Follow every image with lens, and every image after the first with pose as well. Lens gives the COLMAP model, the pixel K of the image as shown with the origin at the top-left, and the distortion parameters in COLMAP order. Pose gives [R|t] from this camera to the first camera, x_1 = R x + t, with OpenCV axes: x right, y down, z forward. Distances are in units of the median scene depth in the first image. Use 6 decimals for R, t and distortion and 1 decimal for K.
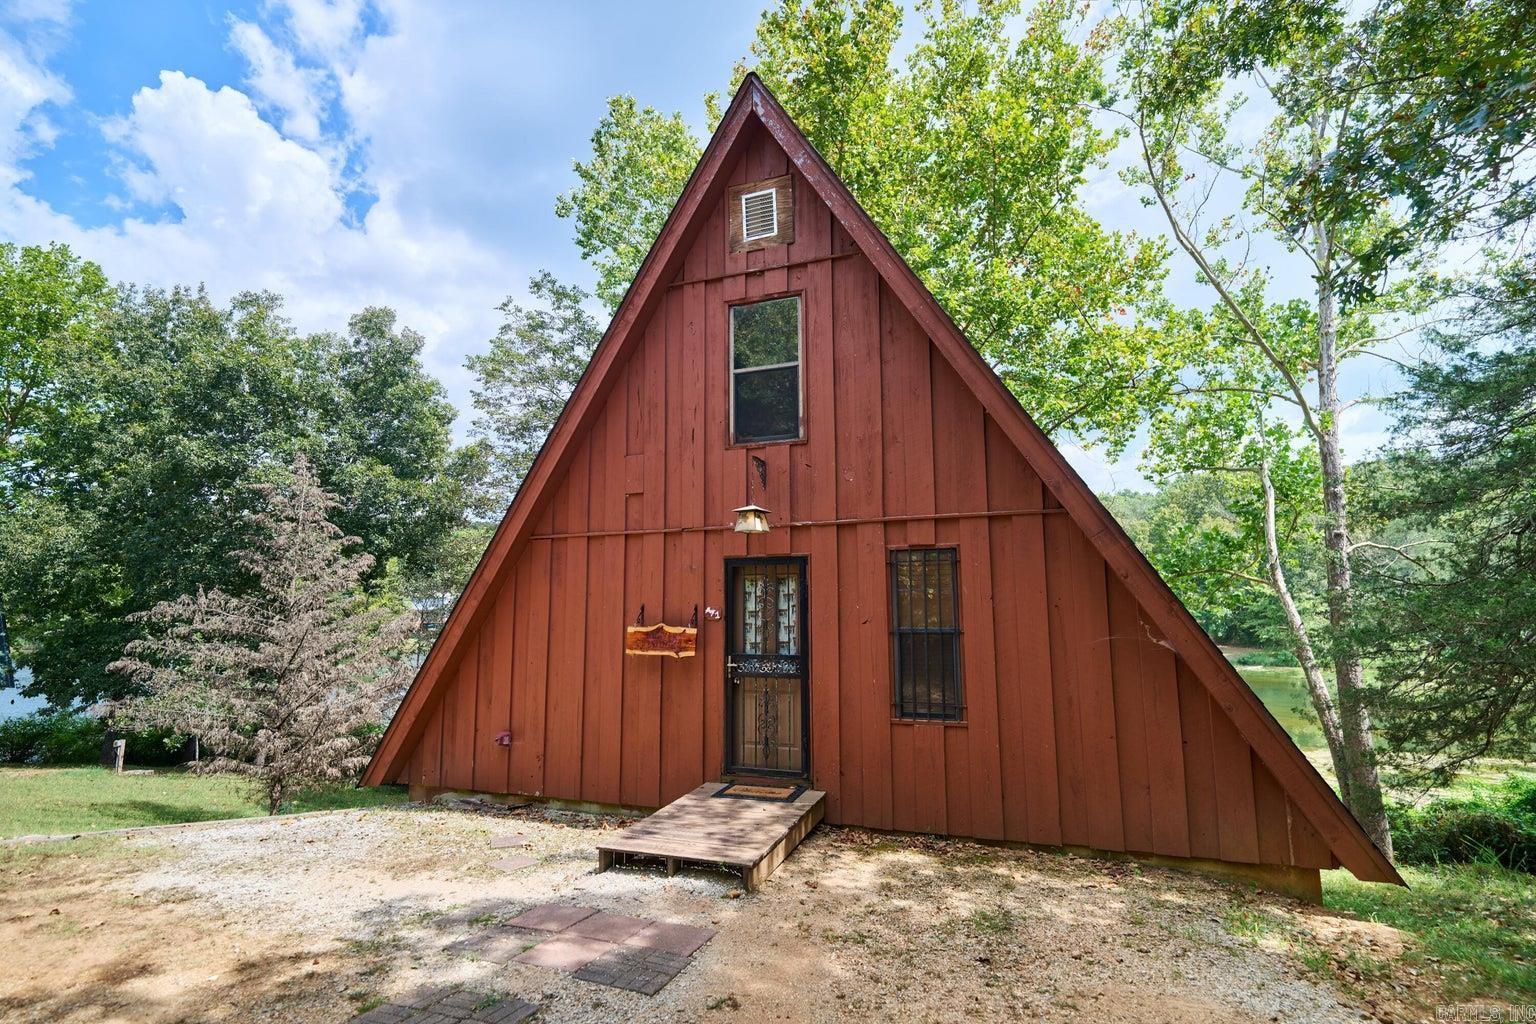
lens RADIAL K [[712.6, 0, 772.9], [0, 712.6, 513.0], [0, 0, 1]] dist [-0.014782, 0.000392]
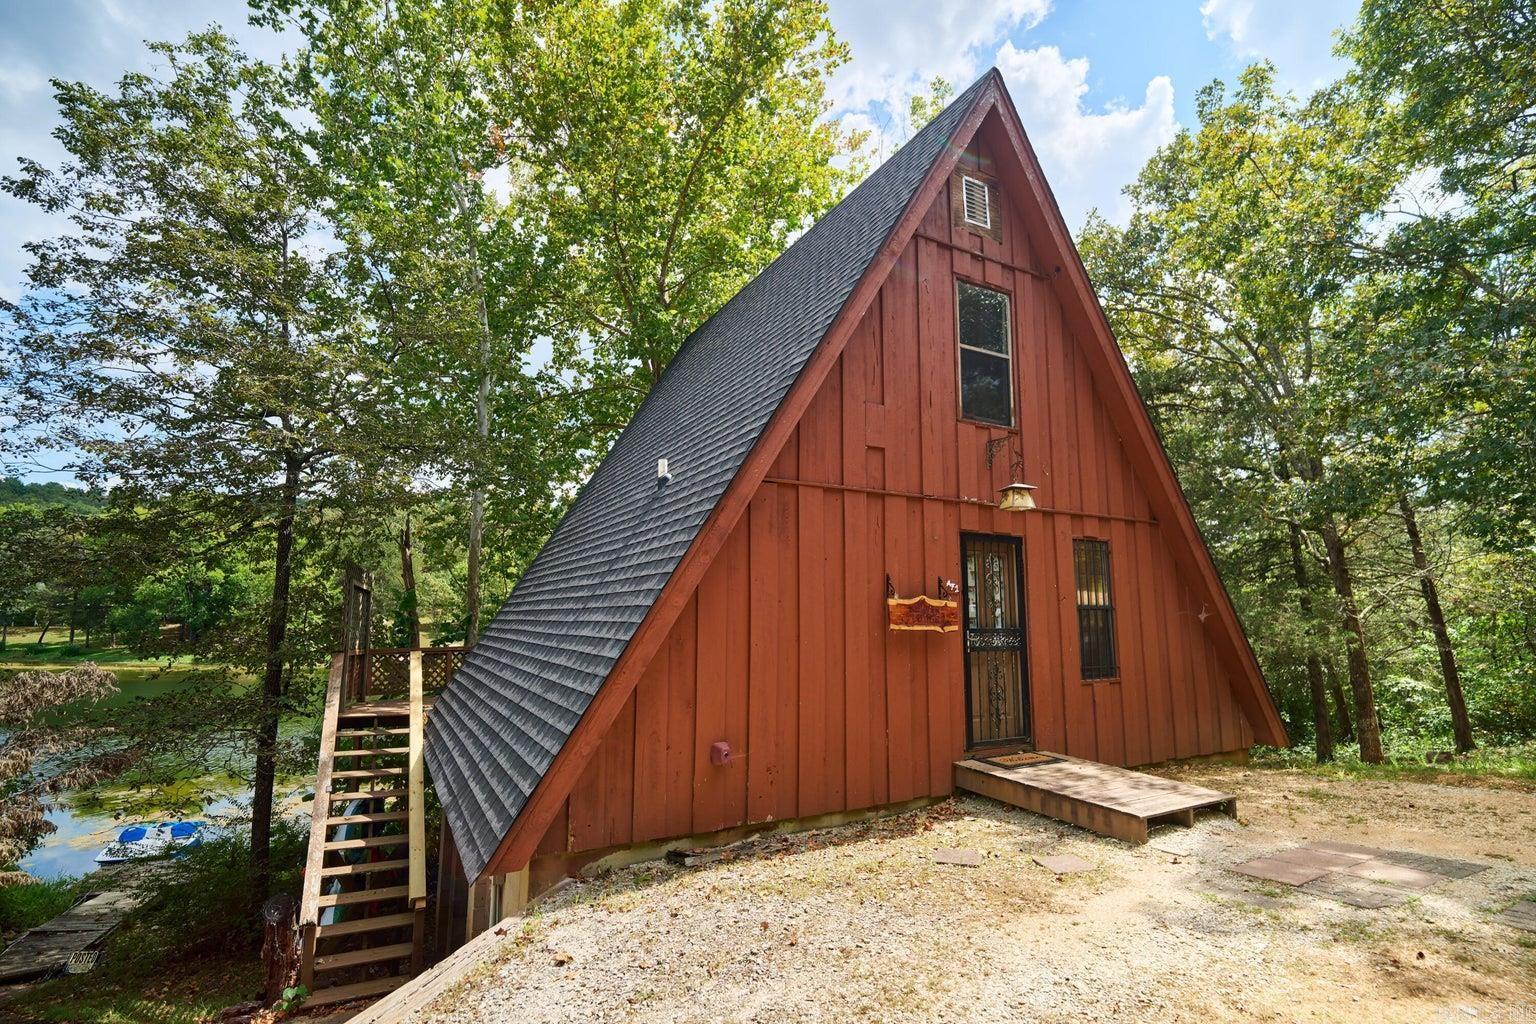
lens RADIAL K [[712.6, 0, 772.9], [0, 712.6, 513.0], [0, 0, 1]] dist [-0.014782, 0.000392]
pose [[0.666565, 0.115936, 0.736376, -0.693227], [-0.112974, 0.992133, -0.053939, 0.086570], [-0.736836, -0.047238, 0.674419, 0.380762]]
